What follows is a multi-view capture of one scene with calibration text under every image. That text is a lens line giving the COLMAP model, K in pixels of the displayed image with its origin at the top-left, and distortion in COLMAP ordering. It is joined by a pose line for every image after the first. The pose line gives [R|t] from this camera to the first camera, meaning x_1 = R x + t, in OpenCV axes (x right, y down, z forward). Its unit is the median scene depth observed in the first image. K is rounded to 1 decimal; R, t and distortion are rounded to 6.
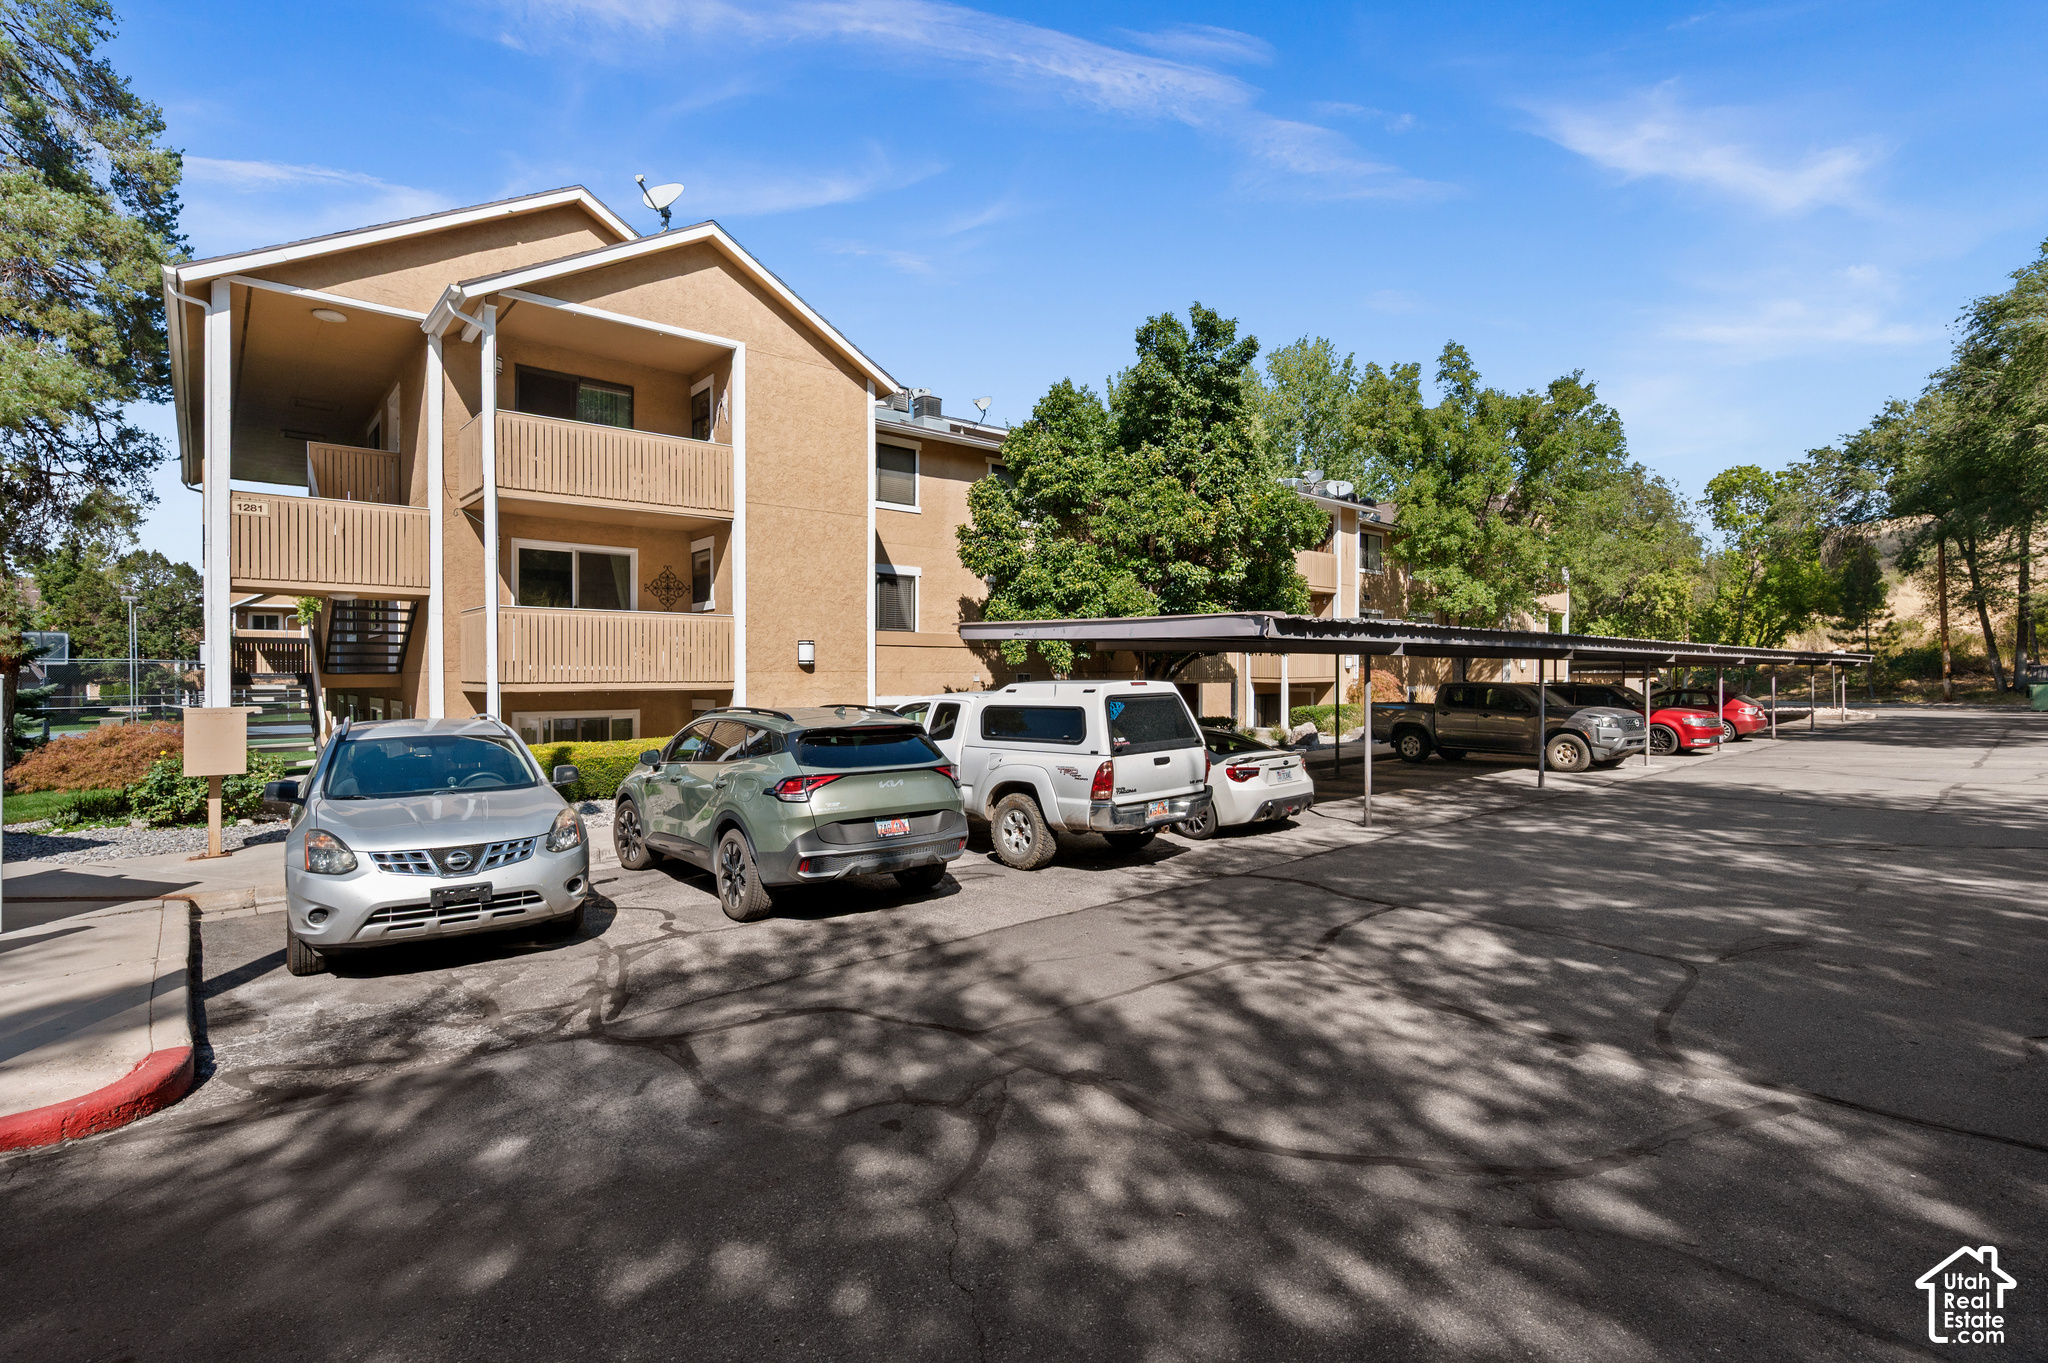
lens RADIAL K [[914.5, 0, 1022.3], [0, 914.5, 675.6], [0, 0, 1]] dist [0.000923, -0.000266]
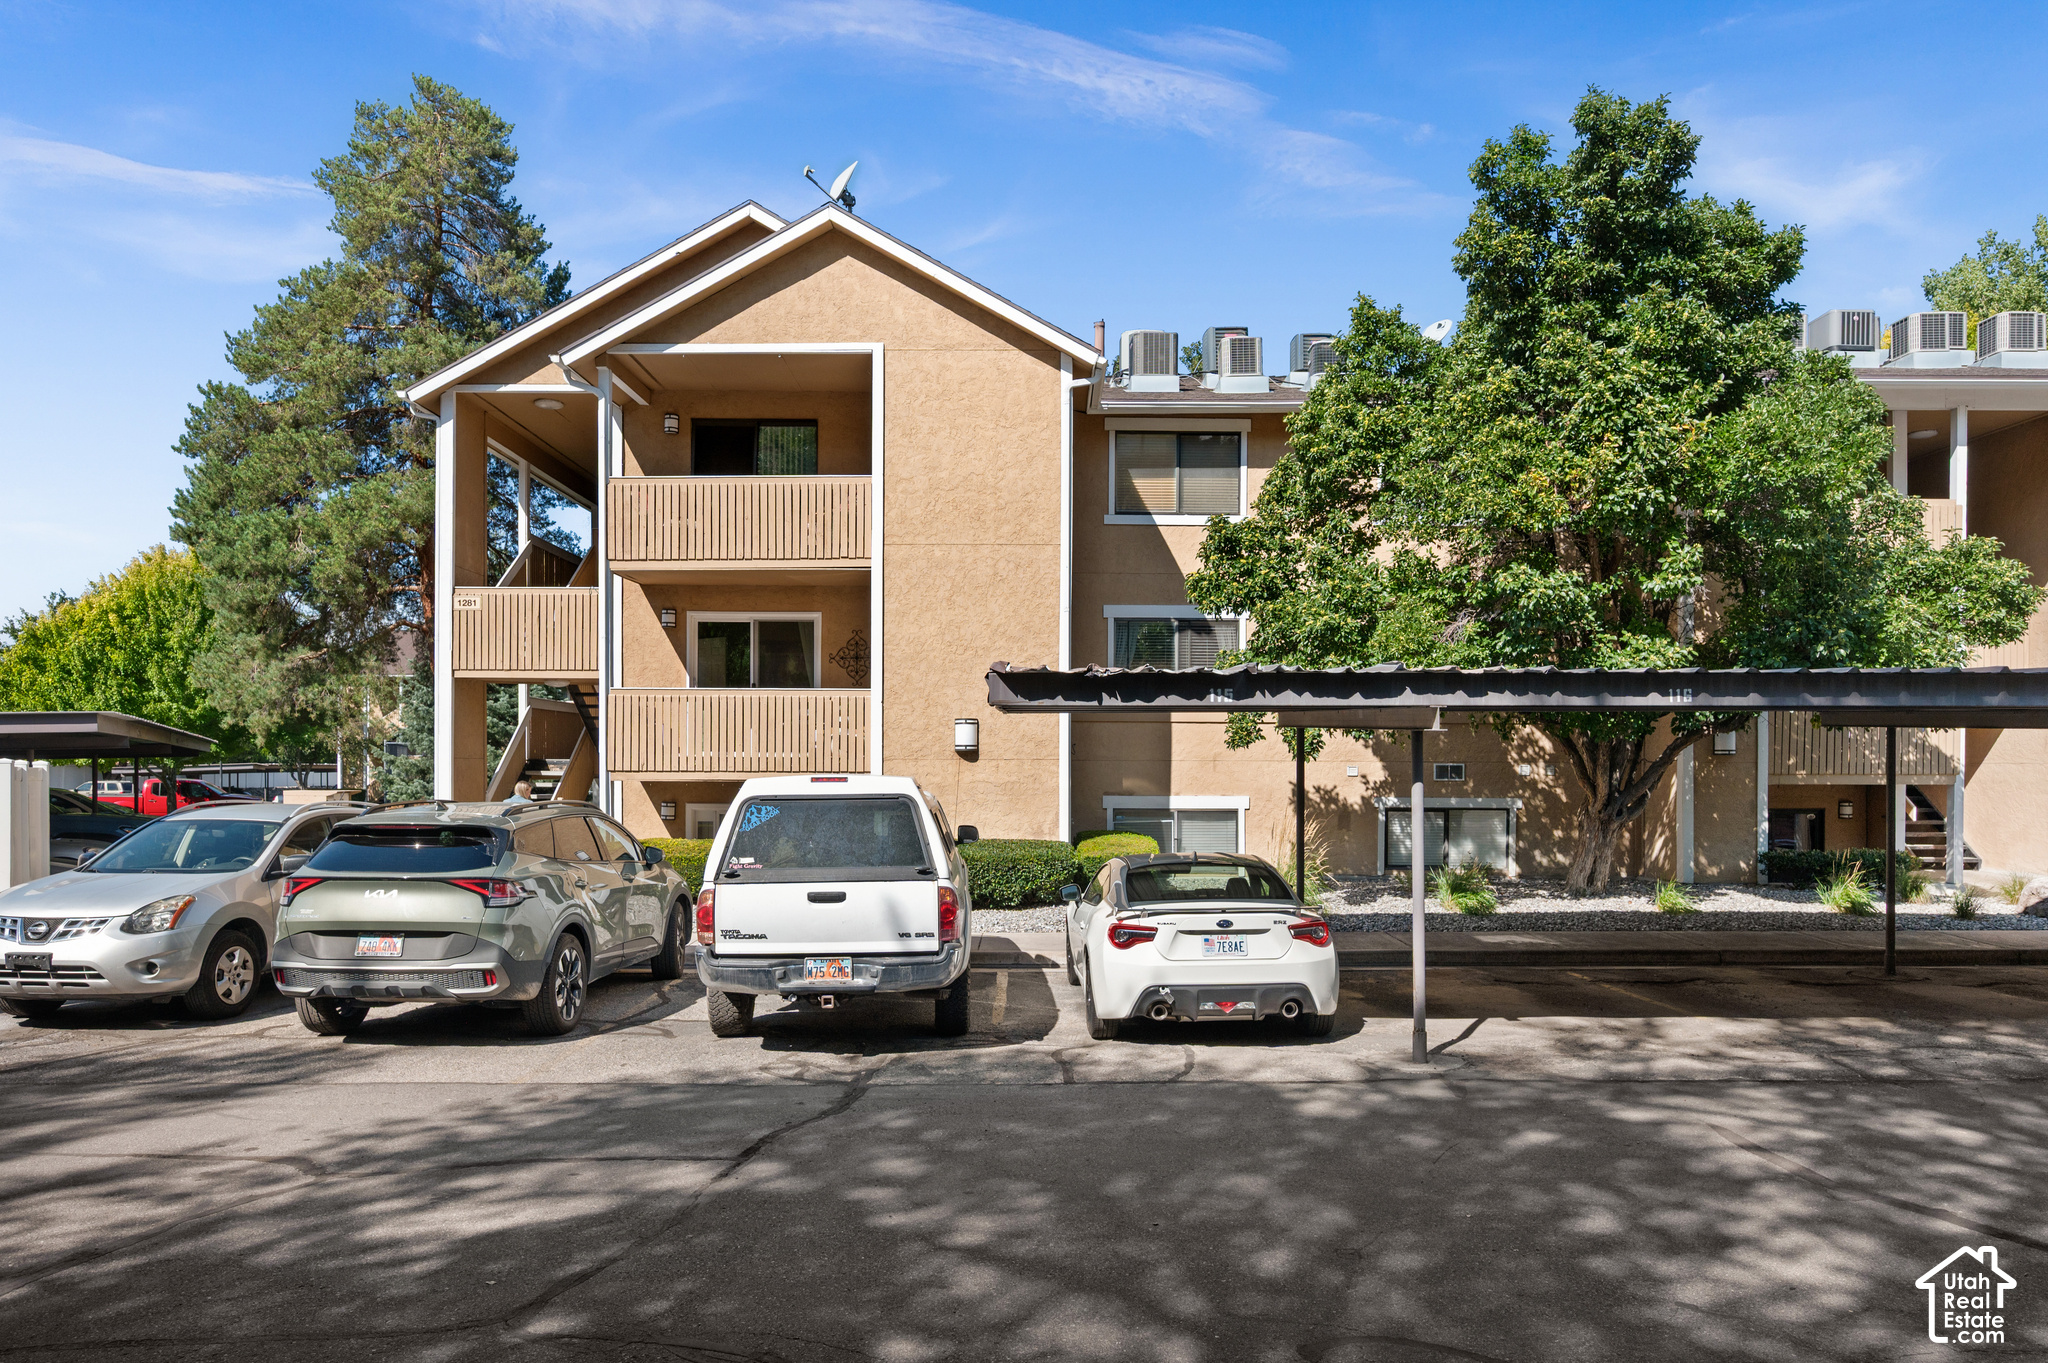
lens RADIAL K [[1305.2, 0, 1031.0], [0, 1305.2, 759.7], [0, 0, 1]] dist [0.003696, -0.006370]
pose [[0.767141, 0.002824, -0.641472, 0.534890], [-0.005242, 0.999985, -0.001867, -0.003083], [0.641457, 0.004795, 0.767144, 0.227985]]
